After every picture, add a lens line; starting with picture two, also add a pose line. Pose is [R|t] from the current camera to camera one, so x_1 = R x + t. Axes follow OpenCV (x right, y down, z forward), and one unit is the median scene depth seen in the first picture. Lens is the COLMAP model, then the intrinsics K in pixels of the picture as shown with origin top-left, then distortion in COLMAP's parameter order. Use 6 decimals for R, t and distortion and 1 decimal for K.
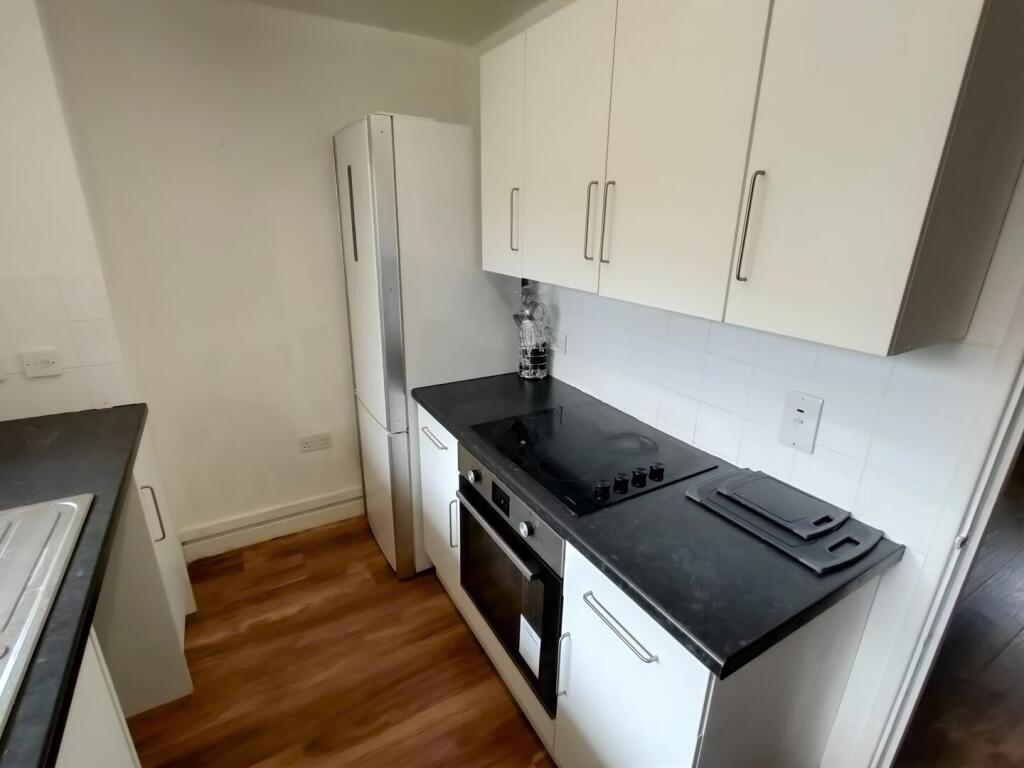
lens RADIAL K [[492.5, 0, 512.0], [0, 492.5, 384.0], [0, 0, 1]] dist [0.001548, -0.000452]
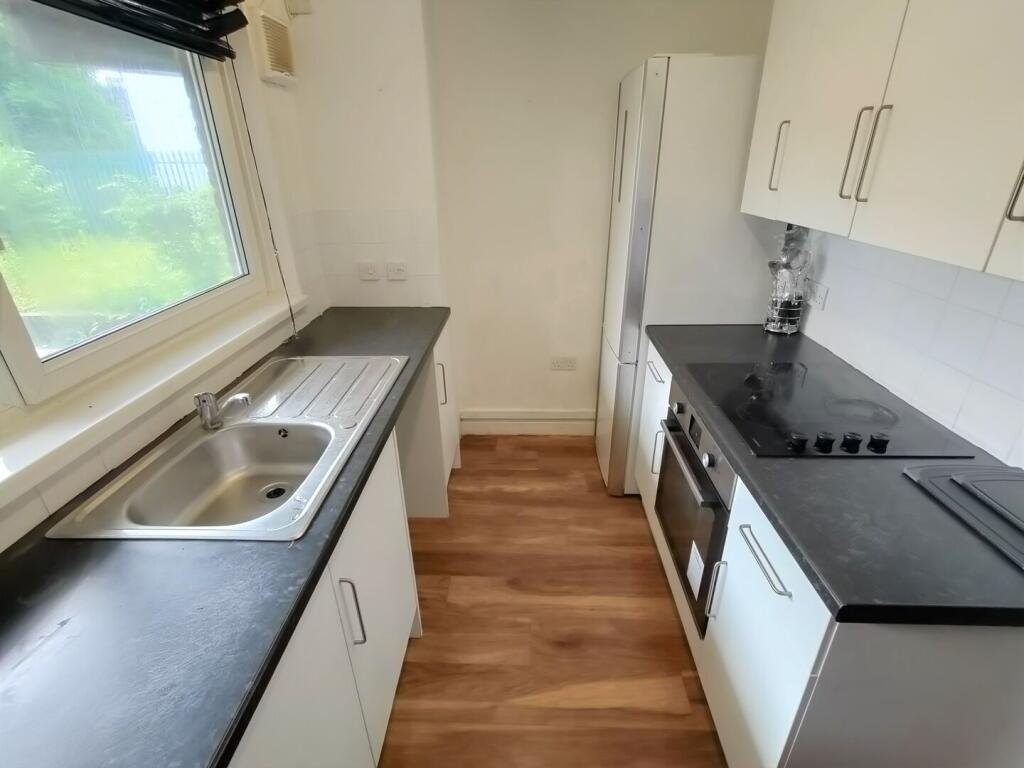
lens RADIAL K [[500.8, 0, 512.0], [0, 500.8, 384.0], [0, 0, 1]] dist [0.014016, -0.000012]
pose [[0.842415, 0.192426, -0.503298, 0.135028], [-0.146524, 0.980669, 0.129689, 0.040524], [0.518524, -0.035506, 0.854325, -0.097943]]
